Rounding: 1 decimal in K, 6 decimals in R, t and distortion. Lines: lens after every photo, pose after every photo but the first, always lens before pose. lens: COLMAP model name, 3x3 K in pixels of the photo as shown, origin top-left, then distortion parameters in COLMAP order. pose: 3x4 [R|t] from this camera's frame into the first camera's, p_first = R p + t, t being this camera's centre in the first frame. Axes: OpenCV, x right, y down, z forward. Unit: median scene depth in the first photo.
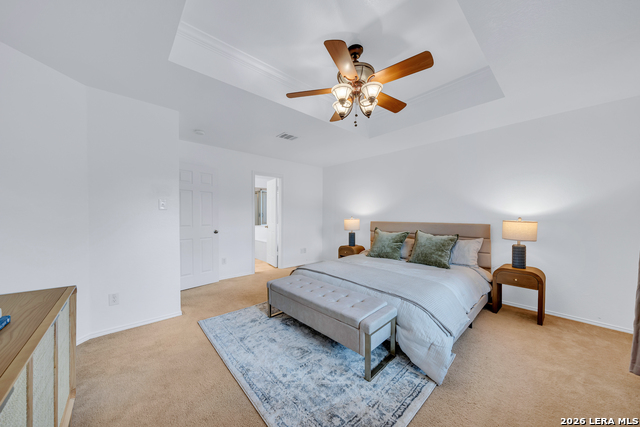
lens RADIAL K [[219.4, 0, 323.5], [0, 219.4, 212.2], [0, 0, 1]] dist [-0.003410, -0.000324]
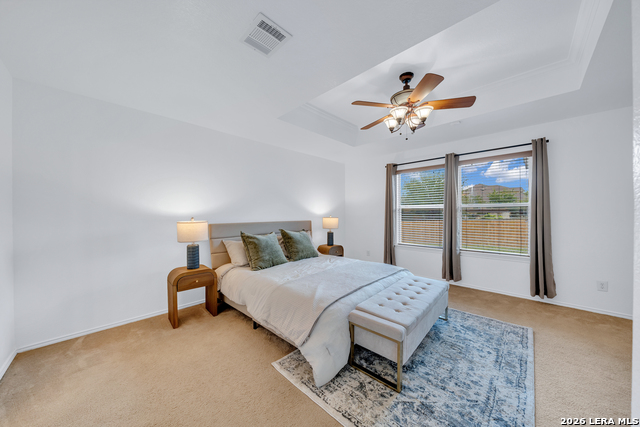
lens RADIAL K [[219.4, 0, 323.3], [0, 219.4, 214.9], [0, 0, 1]] dist [-0.003410, -0.000324]
pose [[-0.060997, 0.009781, 0.998090, -0.814194], [0.010423, 0.999904, -0.009162, 0.042602], [-0.998084, 0.009844, -0.061093, 1.259159]]
